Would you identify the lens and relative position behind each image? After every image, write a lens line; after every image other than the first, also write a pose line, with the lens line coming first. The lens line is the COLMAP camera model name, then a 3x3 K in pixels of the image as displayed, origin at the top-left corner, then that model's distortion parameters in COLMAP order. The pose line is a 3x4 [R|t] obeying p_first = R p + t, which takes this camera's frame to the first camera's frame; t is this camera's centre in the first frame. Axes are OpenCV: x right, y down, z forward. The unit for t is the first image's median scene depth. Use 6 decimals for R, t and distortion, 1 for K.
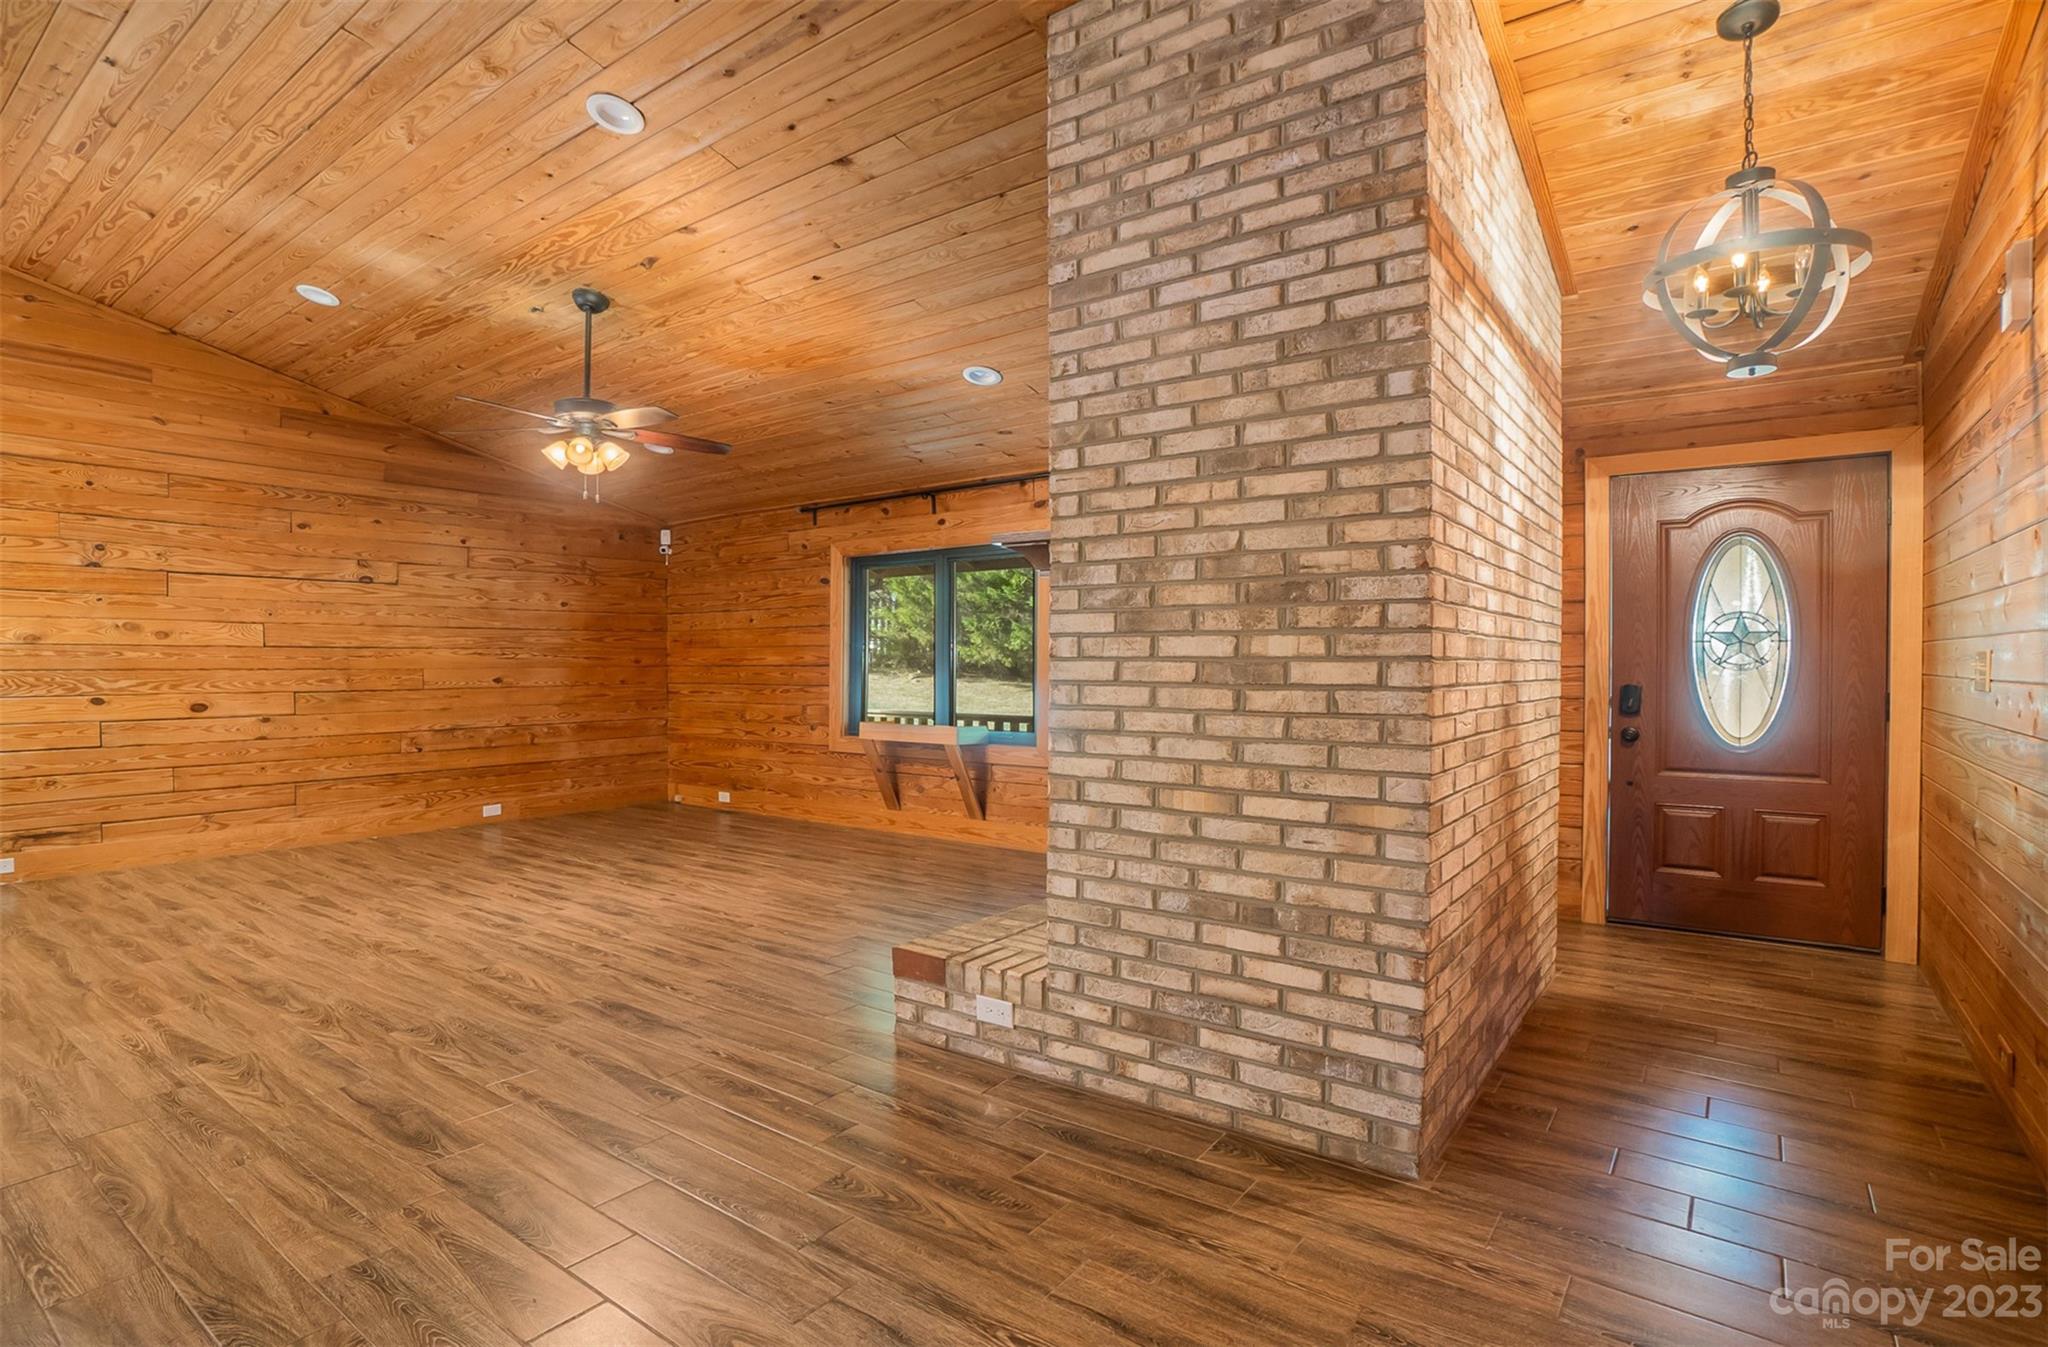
lens RADIAL K [[962.5, 0, 1087.3], [0, 962.5, 677.1], [0, 0, 1]] dist [-0.029517, 0.000149]
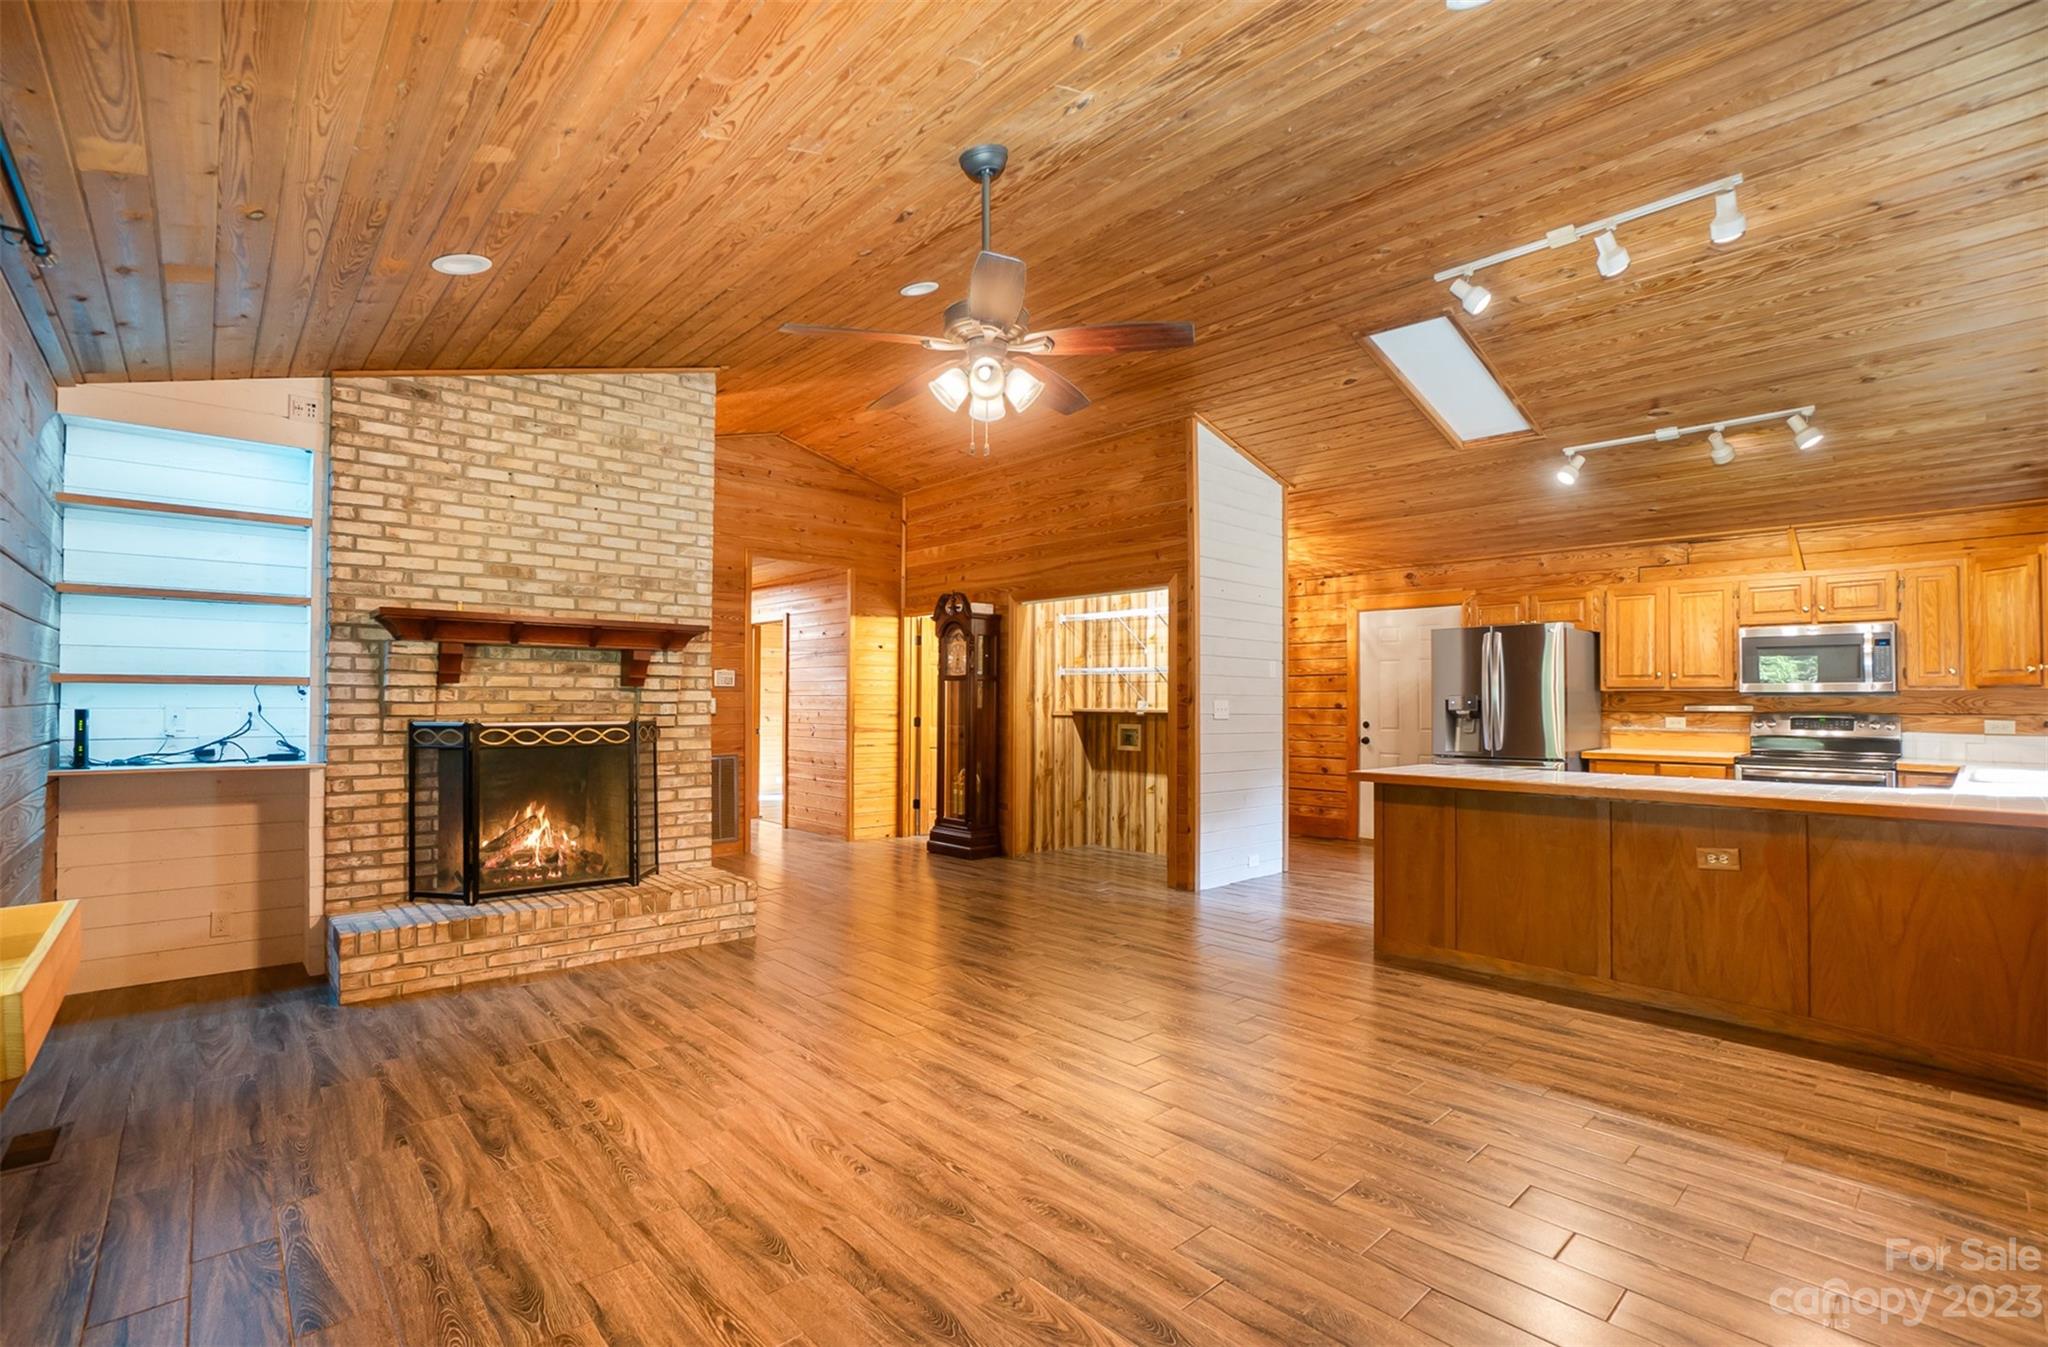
lens RADIAL K [[928.9, 0, 1004.4], [0, 928.9, 683.7], [0, 0, 1]] dist [-0.046693, 0.000793]
pose [[-0.967904, -0.004133, 0.251285, -0.619106], [-0.006919, 0.999924, -0.010207, -0.024705], [-0.251224, -0.011618, -0.967859, 1.444777]]
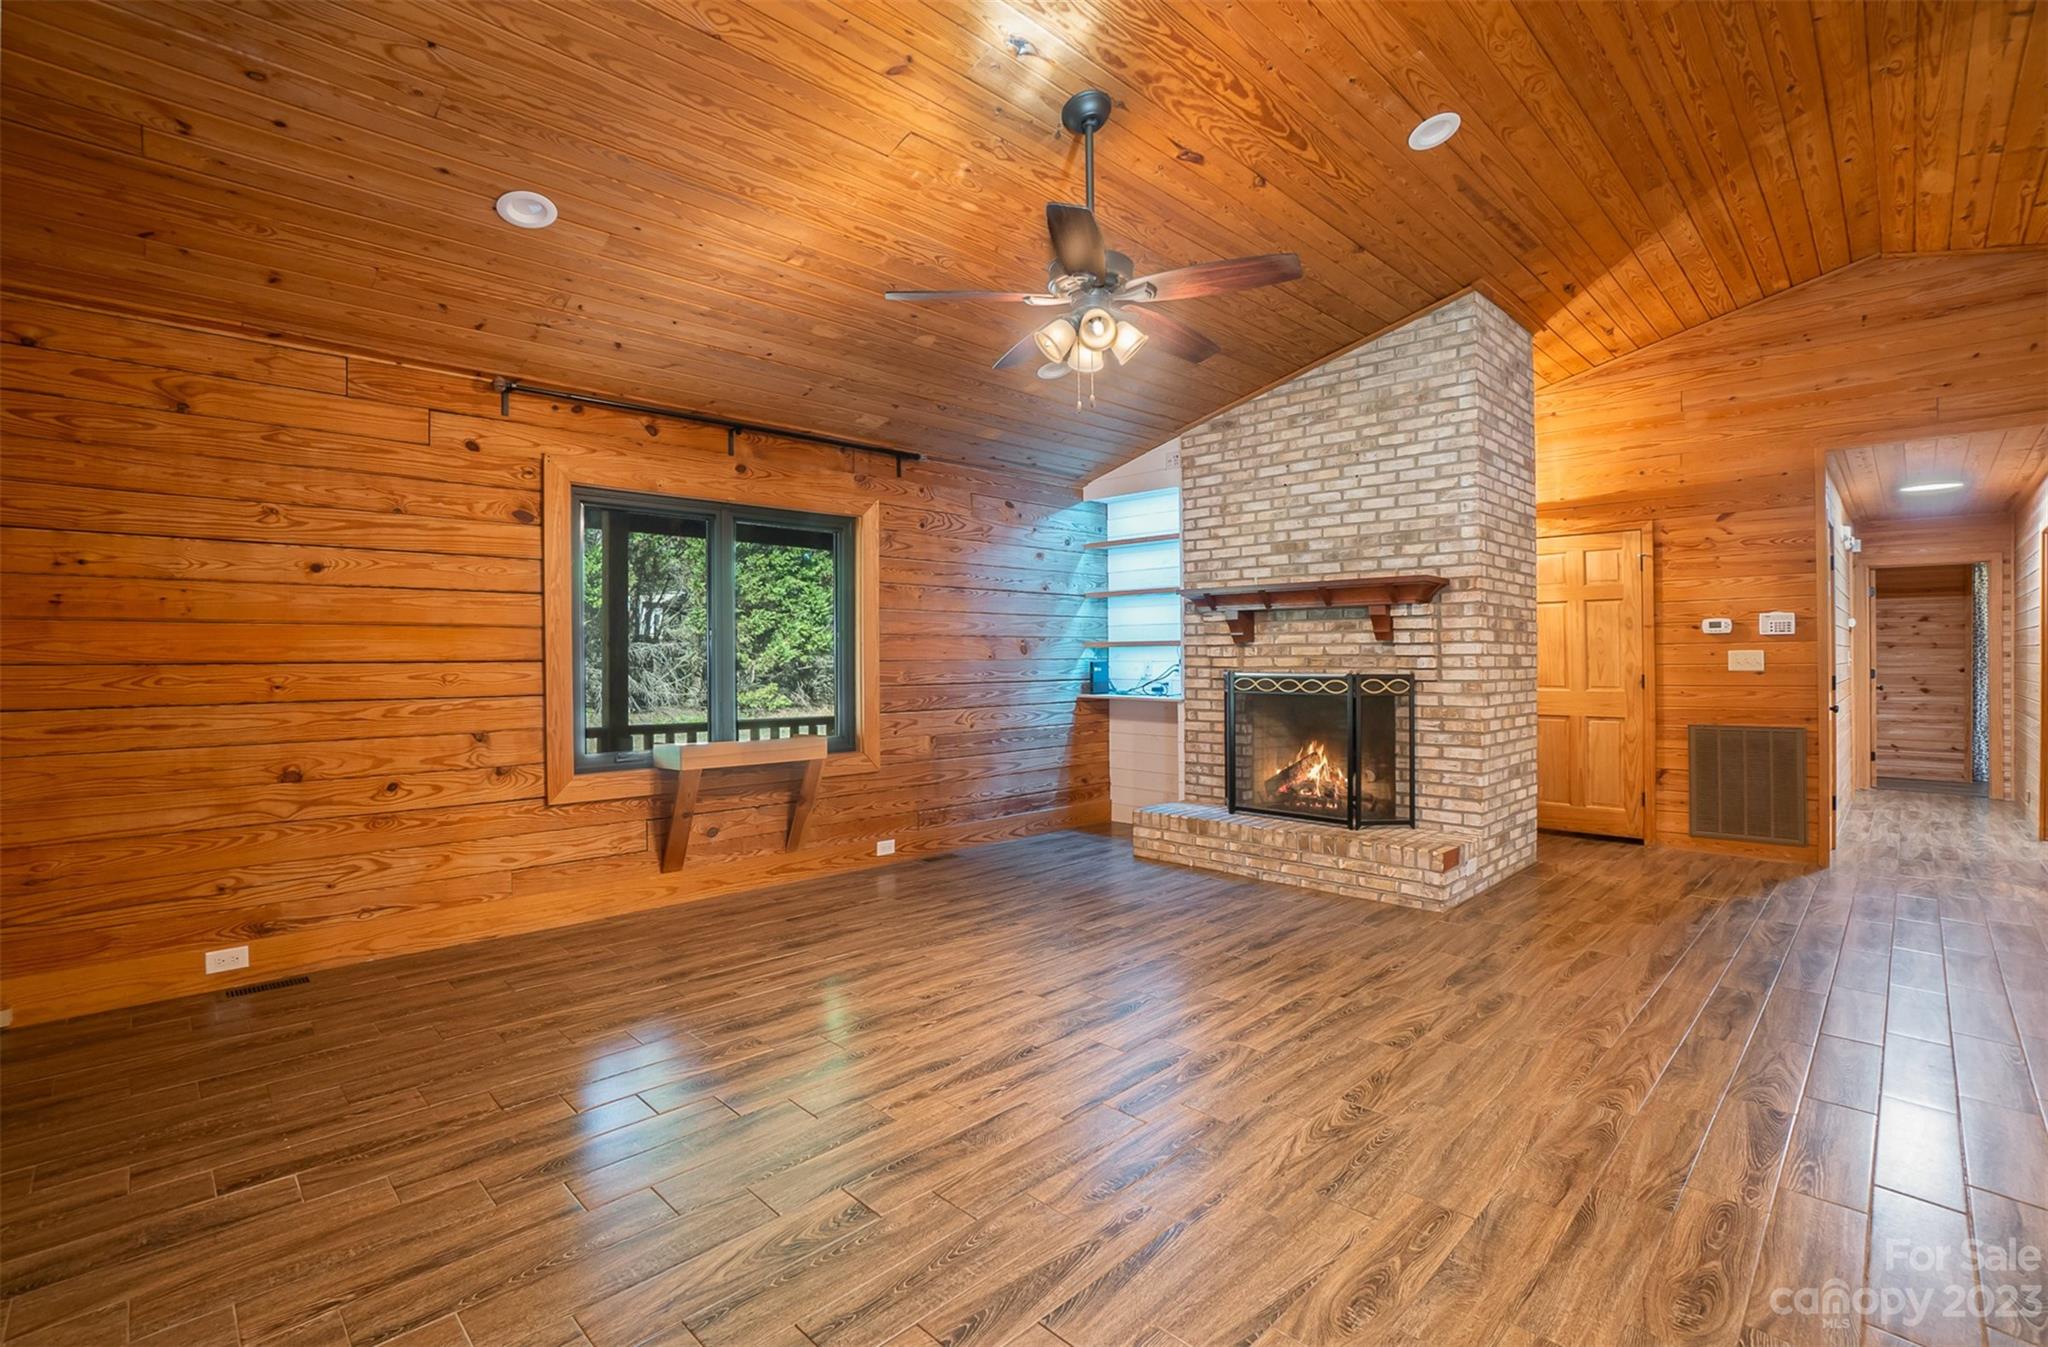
lens RADIAL K [[930.7, 0, 1002.1], [0, 930.7, 660.2], [0, 0, 1]] dist [-0.058742, 0.024012]
pose [[0.212729, -0.006923, 0.977087, -1.040045], [0.010050, 0.999938, 0.004897, -0.017130], [-0.977060, 0.008778, 0.212785, 0.824481]]
